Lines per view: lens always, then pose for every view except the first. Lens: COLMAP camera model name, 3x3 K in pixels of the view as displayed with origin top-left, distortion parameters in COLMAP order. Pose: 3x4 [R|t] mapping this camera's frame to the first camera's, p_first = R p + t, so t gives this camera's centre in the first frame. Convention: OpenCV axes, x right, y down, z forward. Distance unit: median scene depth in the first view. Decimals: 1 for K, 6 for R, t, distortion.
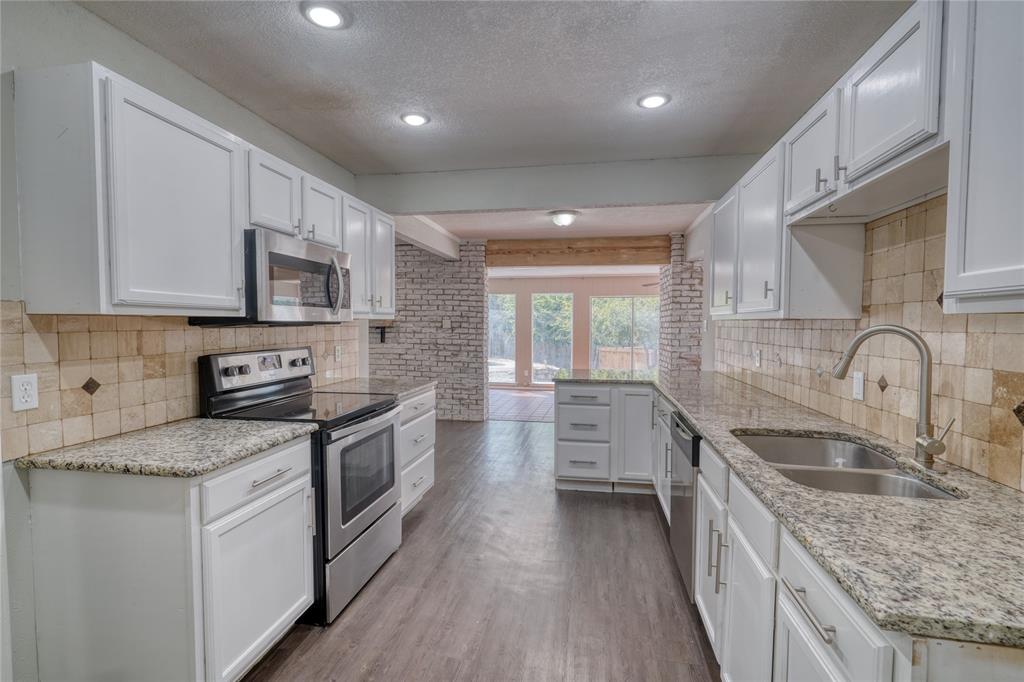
lens RADIAL K [[471.1, 0, 508.8], [0, 471.1, 344.5], [0, 0, 1]] dist [-0.003212, 0.000077]
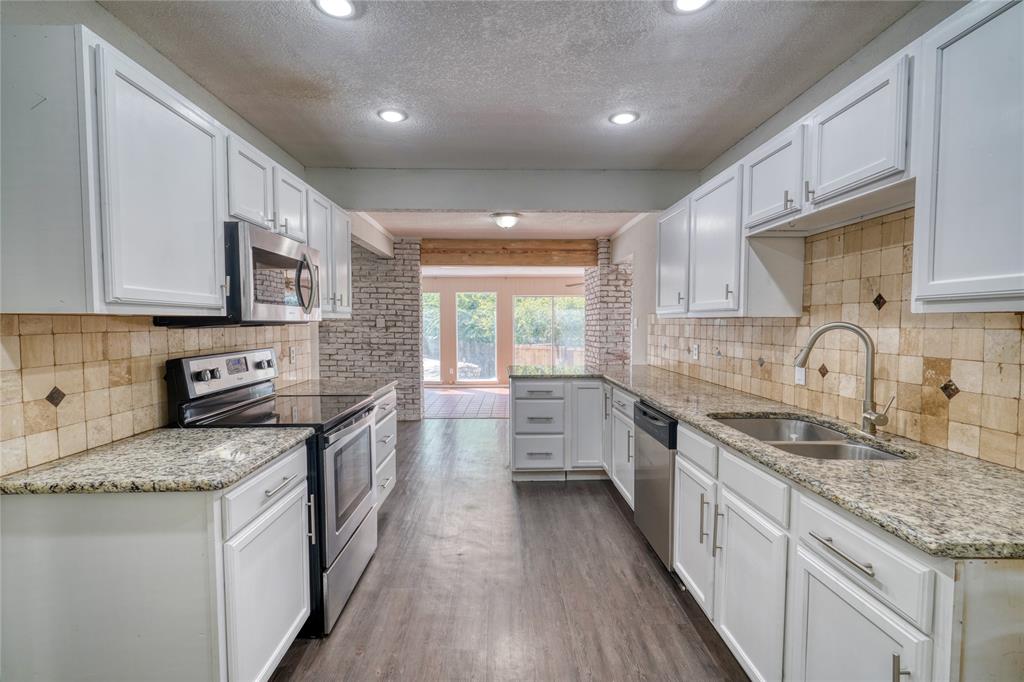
lens RADIAL K [[465.7, 0, 508.3], [0, 465.7, 344.3], [0, 0, 1]] dist [-0.002668, 0.000063]
pose [[0.979612, -0.014084, 0.200404, -0.205285], [0.013357, 0.999898, 0.004978, -0.000827], [-0.200454, -0.002200, 0.979701, -0.007045]]
